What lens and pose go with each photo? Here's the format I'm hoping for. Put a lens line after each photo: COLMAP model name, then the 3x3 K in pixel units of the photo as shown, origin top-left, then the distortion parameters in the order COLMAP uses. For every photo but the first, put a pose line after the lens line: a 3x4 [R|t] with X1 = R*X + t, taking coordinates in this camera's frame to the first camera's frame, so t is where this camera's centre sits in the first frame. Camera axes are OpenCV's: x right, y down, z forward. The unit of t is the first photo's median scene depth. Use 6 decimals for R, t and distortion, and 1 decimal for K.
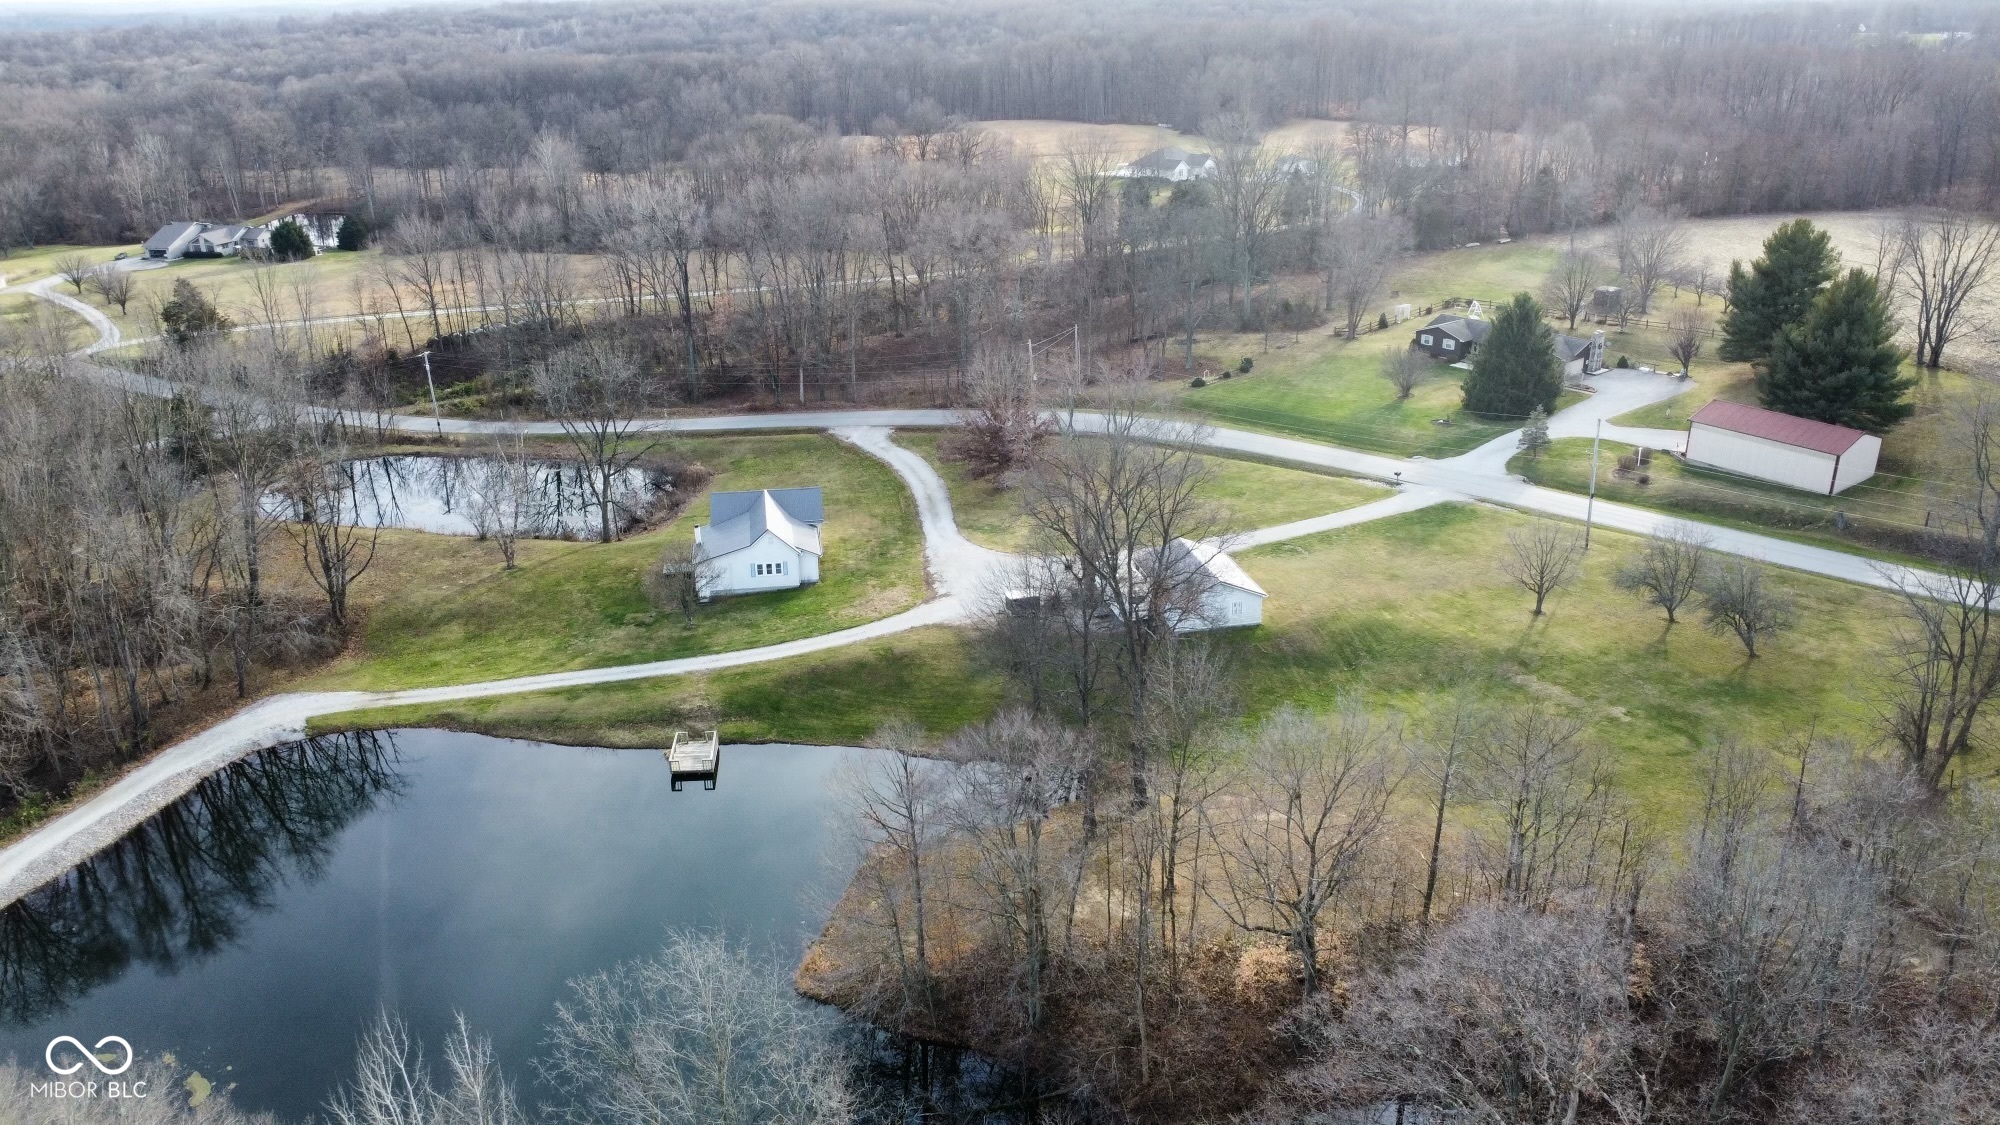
lens RADIAL K [[1444.7, 0, 994.7], [0, 1444.7, 577.9], [0, 0, 1]] dist [-0.031434, -0.006090]
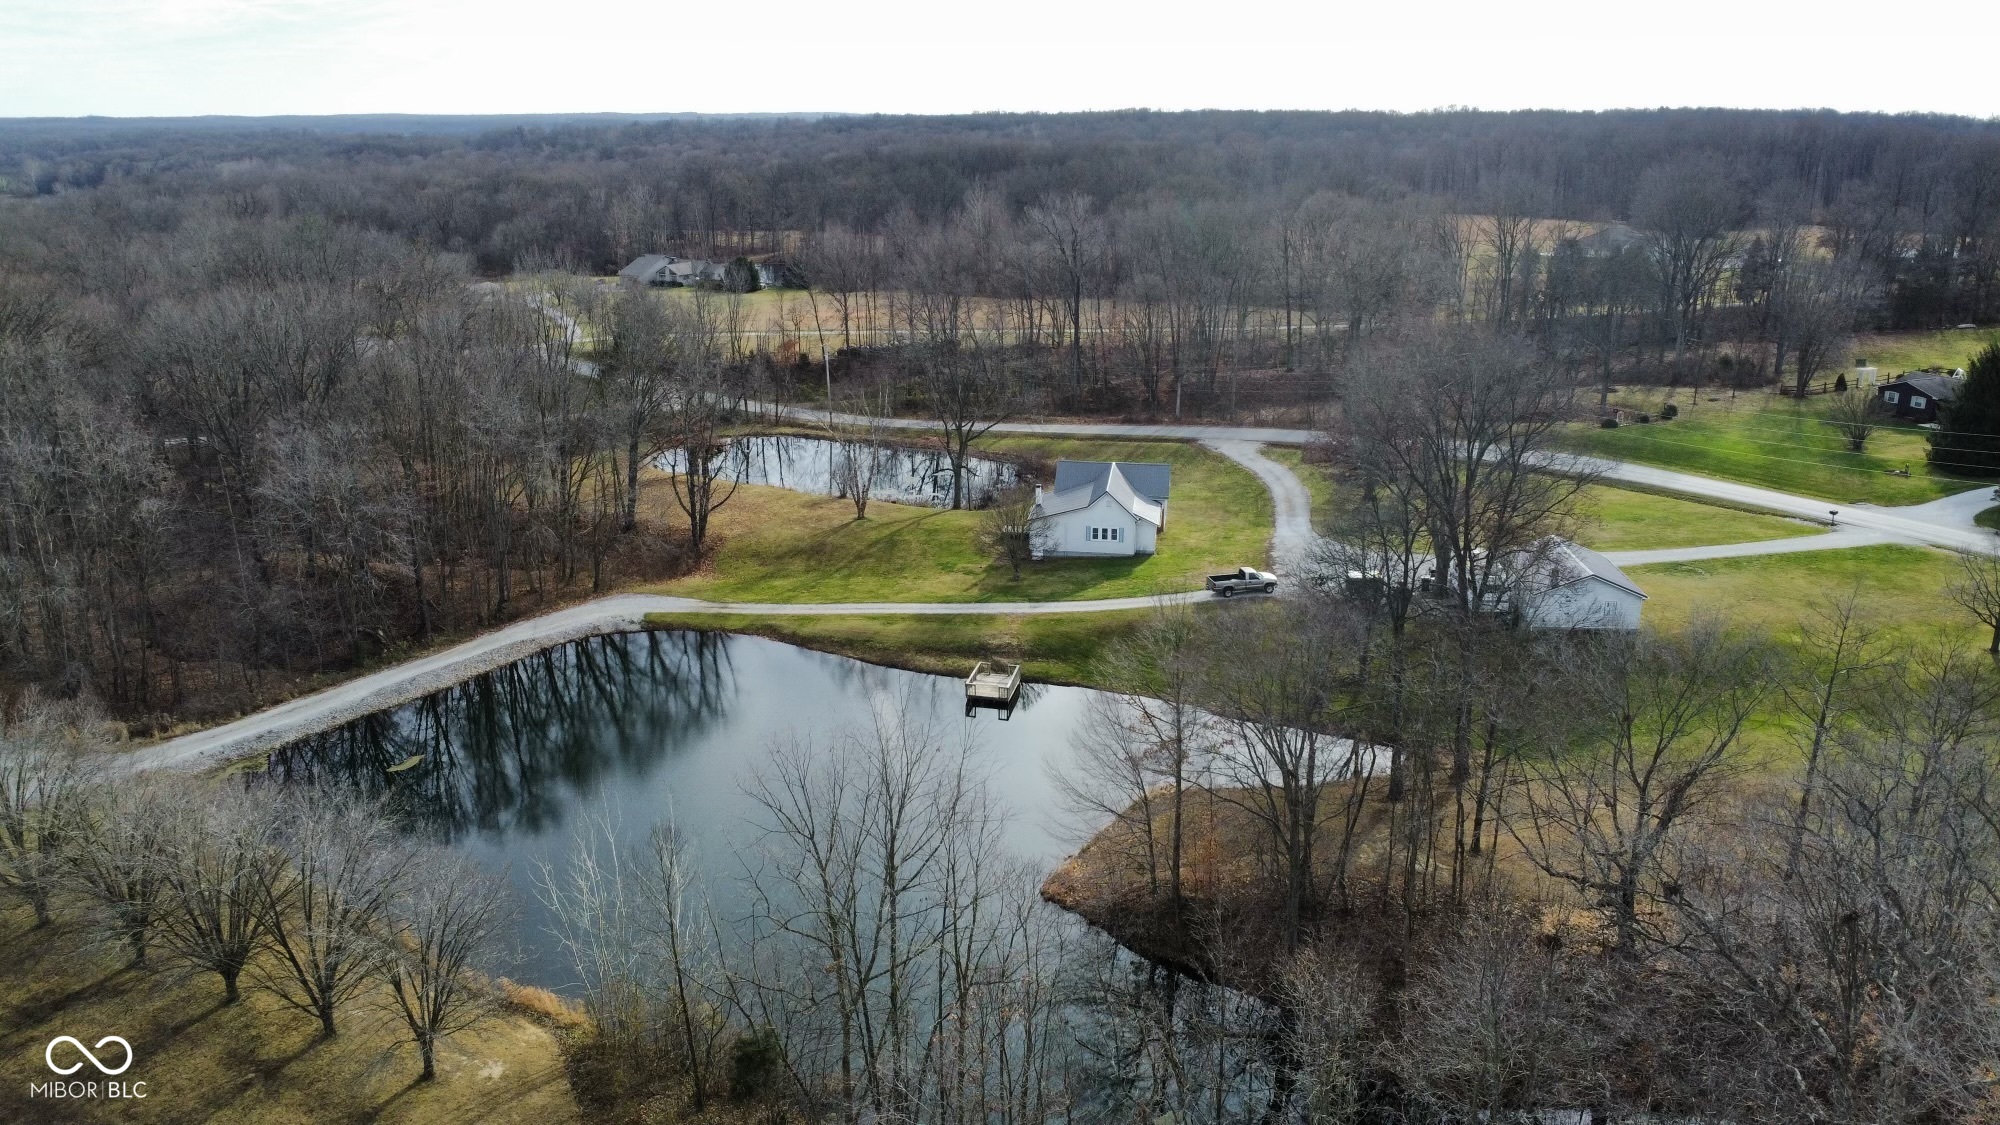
lens RADIAL K [[1444.7, 0, 992.4], [0, 1444.7, 575.9], [0, 0, 1]] dist [-0.031434, -0.006090]
pose [[0.955447, 0.095115, -0.279418, 0.044817], [-0.116890, 0.991189, -0.062291, 0.088841], [0.271031, 0.092177, 0.958147, 0.048142]]
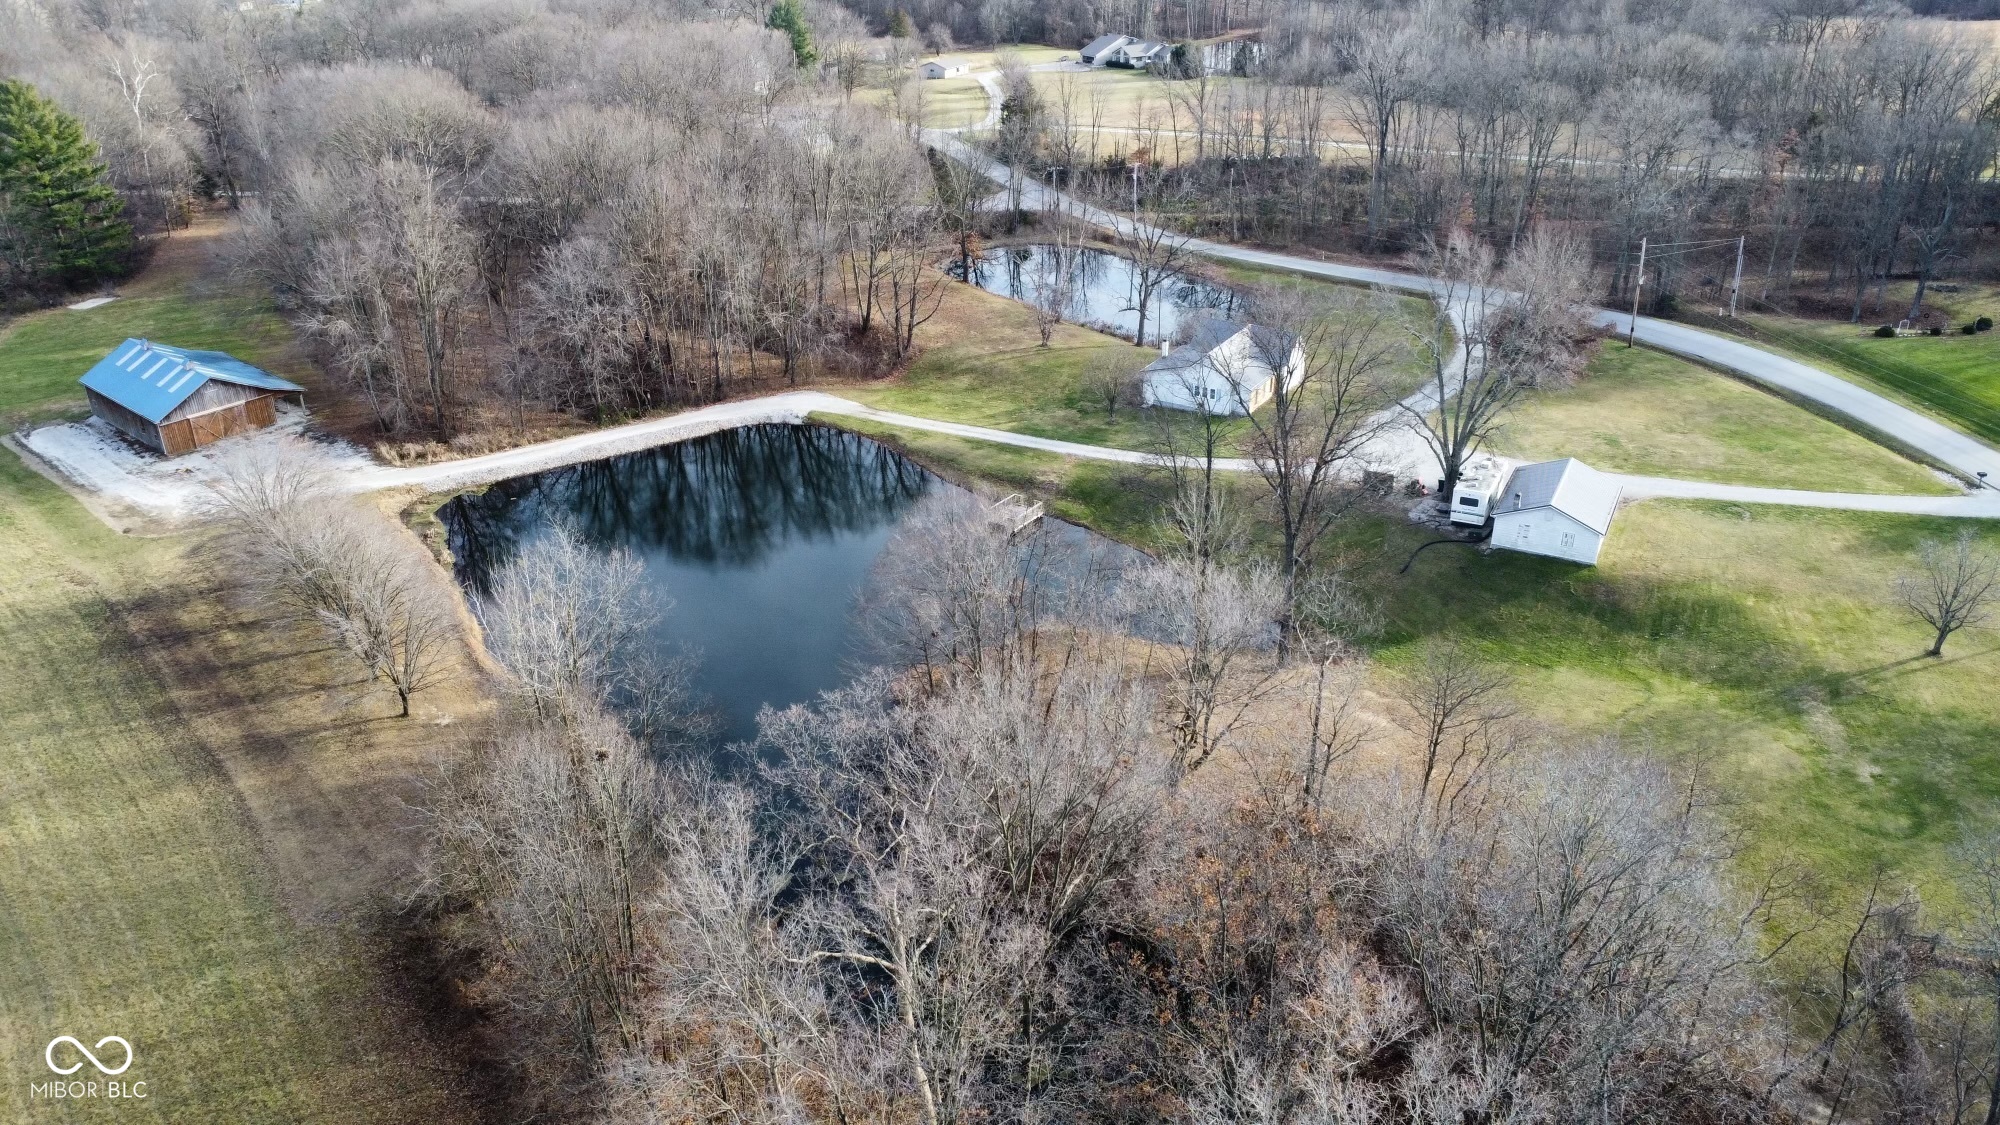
lens RADIAL K [[1444.7, 0, 1004.8], [0, 1444.7, 563.0], [0, 0, 1]] dist [-0.031434, -0.006090]
pose [[0.763712, 0.294687, -0.574372, 0.377117], [-0.245177, 0.955470, 0.164213, -0.024270], [0.597186, 0.015412, 0.801954, 0.044979]]
